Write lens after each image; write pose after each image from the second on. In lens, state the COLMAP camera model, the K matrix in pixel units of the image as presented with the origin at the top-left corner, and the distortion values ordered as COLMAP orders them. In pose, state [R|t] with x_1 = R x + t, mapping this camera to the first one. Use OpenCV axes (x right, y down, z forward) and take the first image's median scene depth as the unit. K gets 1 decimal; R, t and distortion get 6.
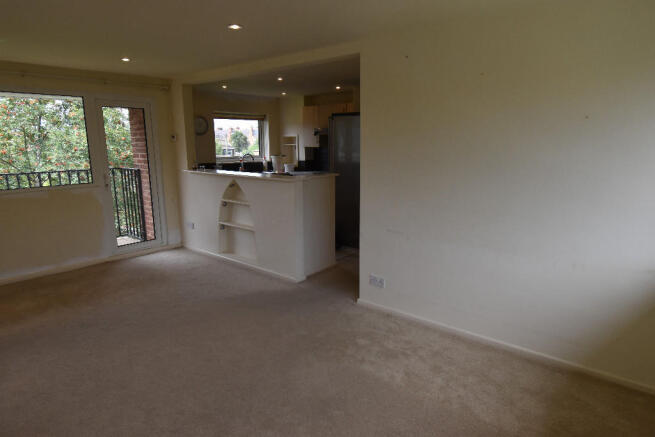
lens RADIAL K [[398.3, 0, 327.5], [0, 398.3, 218.5], [0, 0, 1]] dist [0.025825, -0.039597]
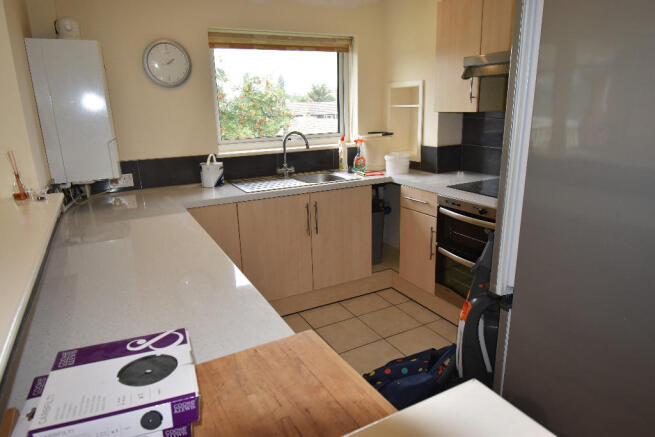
lens RADIAL K [[419.4, 0, 327.5], [0, 419.4, 218.5], [0, 0, 1]] dist [-0.000884, -0.001802]
pose [[0.930755, 0.078075, -0.357211, -0.004108], [-0.047495, 0.994476, 0.093608, -0.107983], [0.362546, -0.070161, 0.929321, 0.564986]]
